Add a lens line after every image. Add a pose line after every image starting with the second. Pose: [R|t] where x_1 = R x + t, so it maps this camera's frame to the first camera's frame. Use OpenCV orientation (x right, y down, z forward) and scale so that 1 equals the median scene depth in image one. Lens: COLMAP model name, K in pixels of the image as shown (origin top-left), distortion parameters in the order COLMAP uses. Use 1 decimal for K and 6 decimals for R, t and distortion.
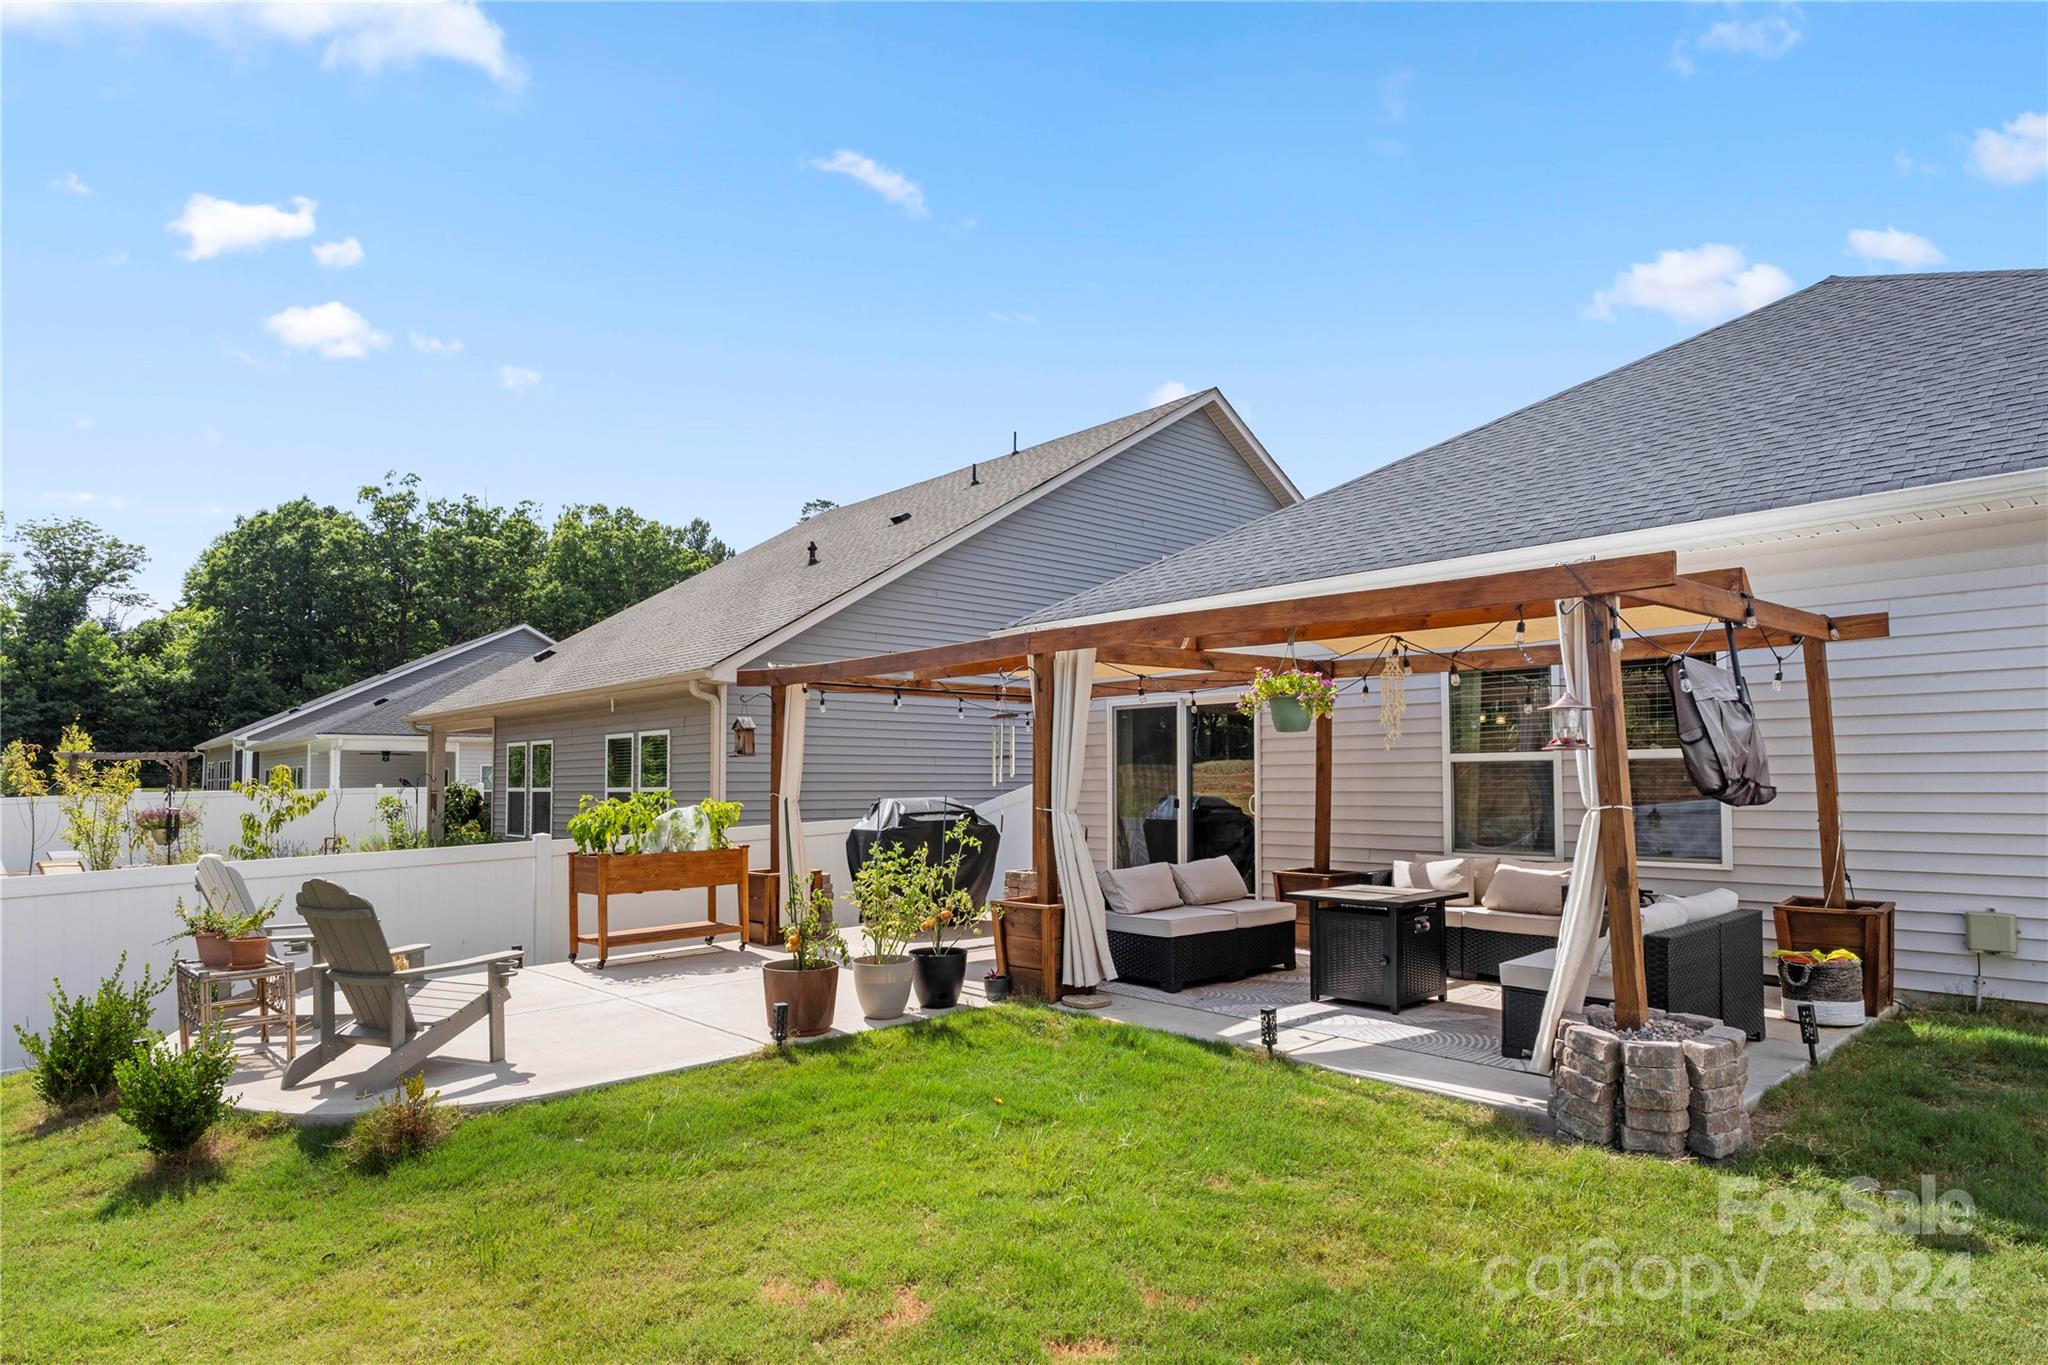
lens RADIAL K [[1151.6, 0, 1025.7], [0, 1151.6, 760.7], [0, 0, 1]] dist [0.000214, -0.000002]
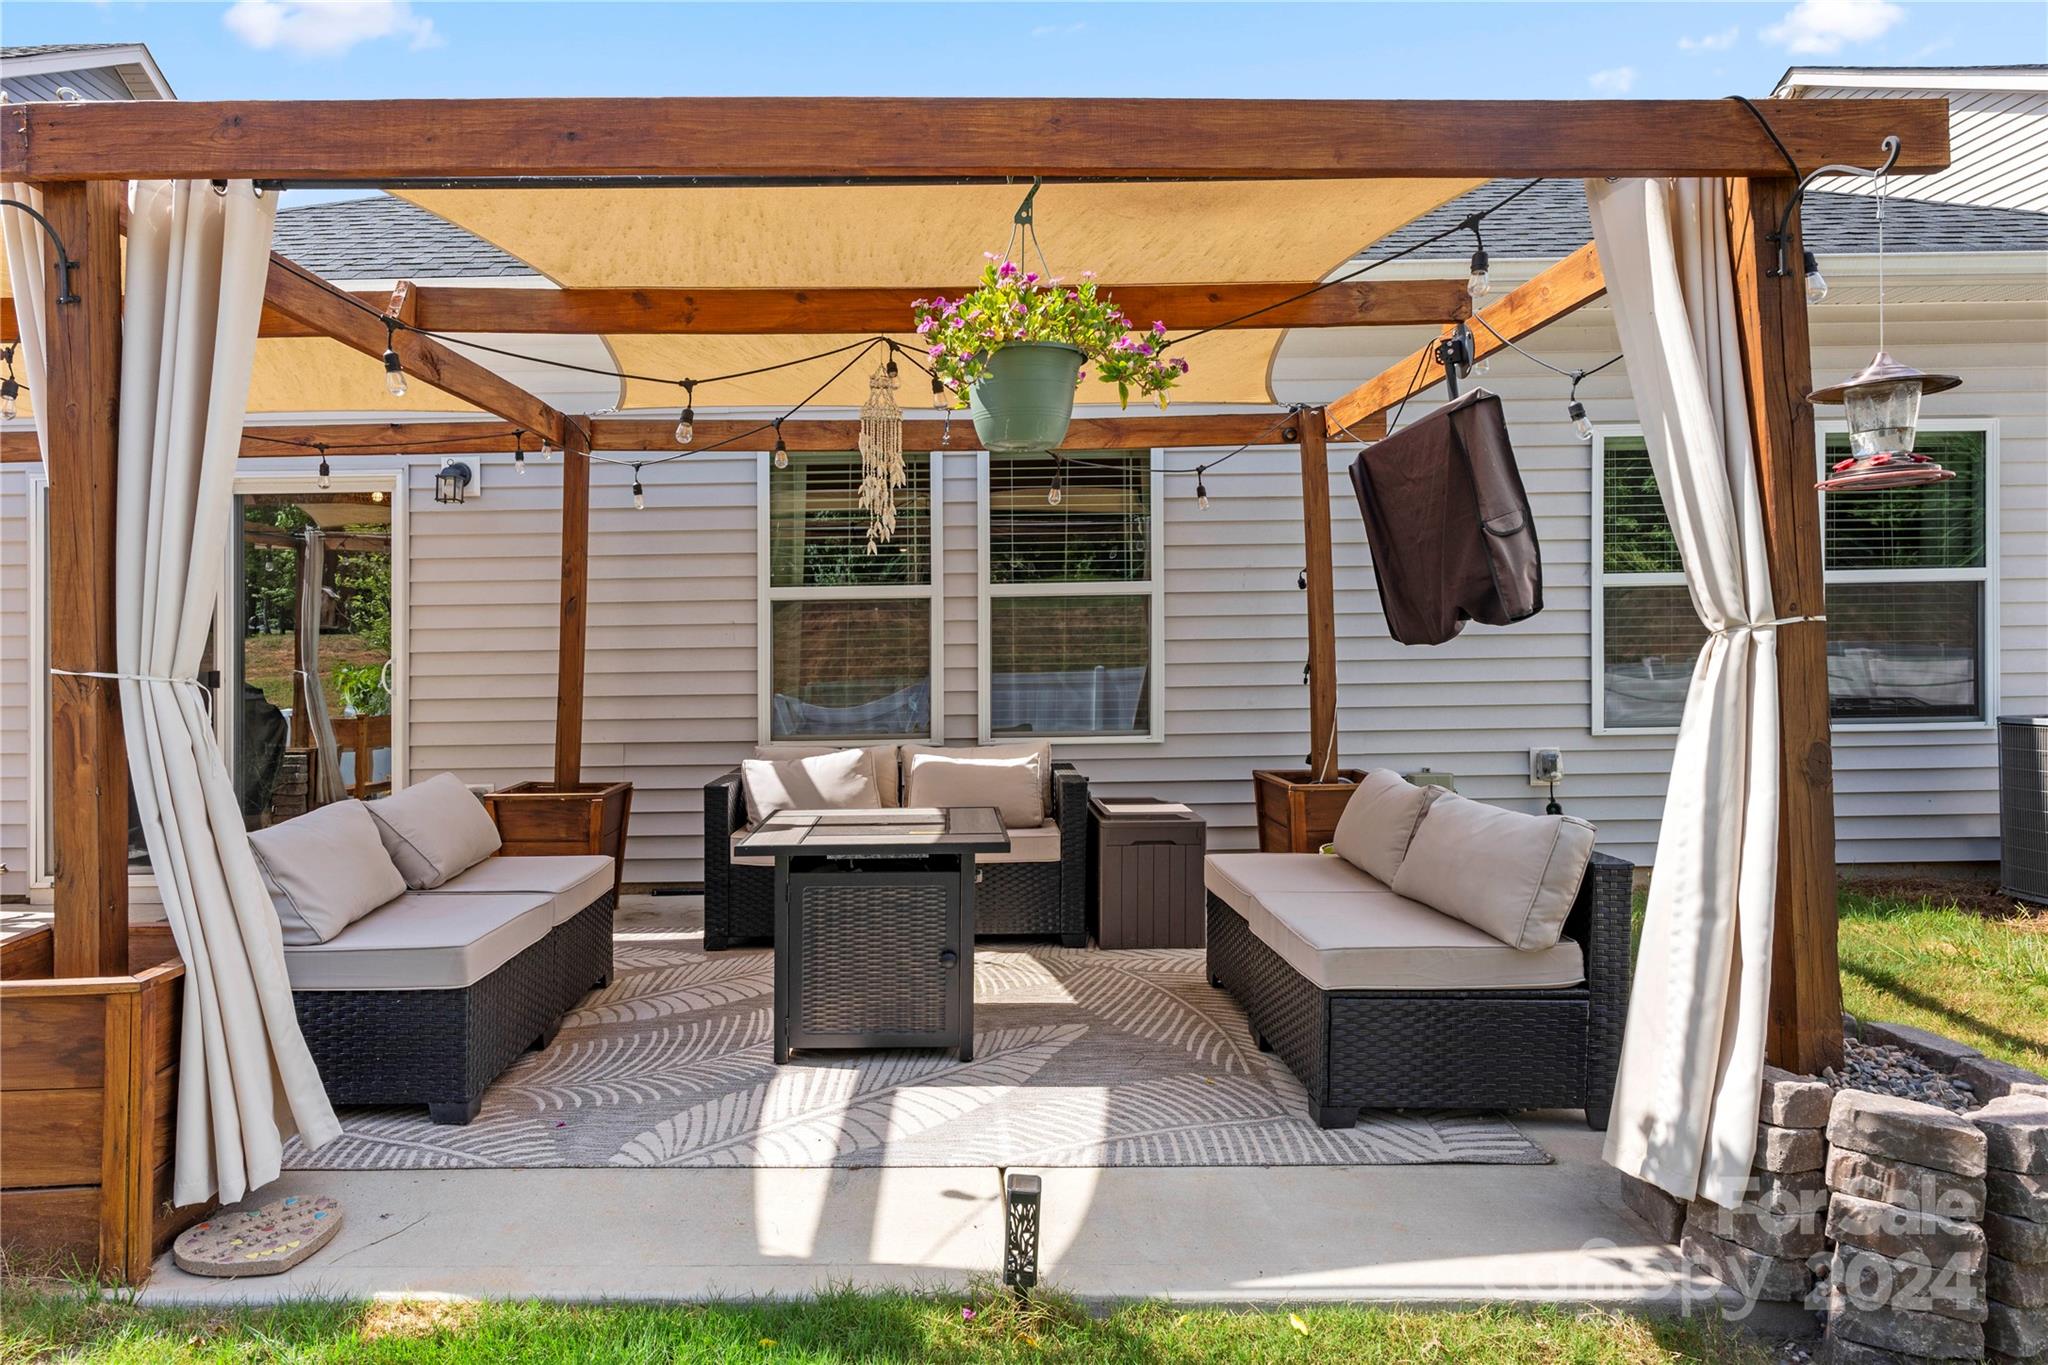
lens RADIAL K [[1209.9, 0, 969.7], [0, 1209.9, 660.5], [0, 0, 1]] dist [0.001761, 0.000631]
pose [[0.675374, -0.006179, 0.737449, -0.068767], [-0.003144, 0.999932, 0.011257, 0.034716], [-0.737468, -0.009921, 0.675309, 0.604799]]
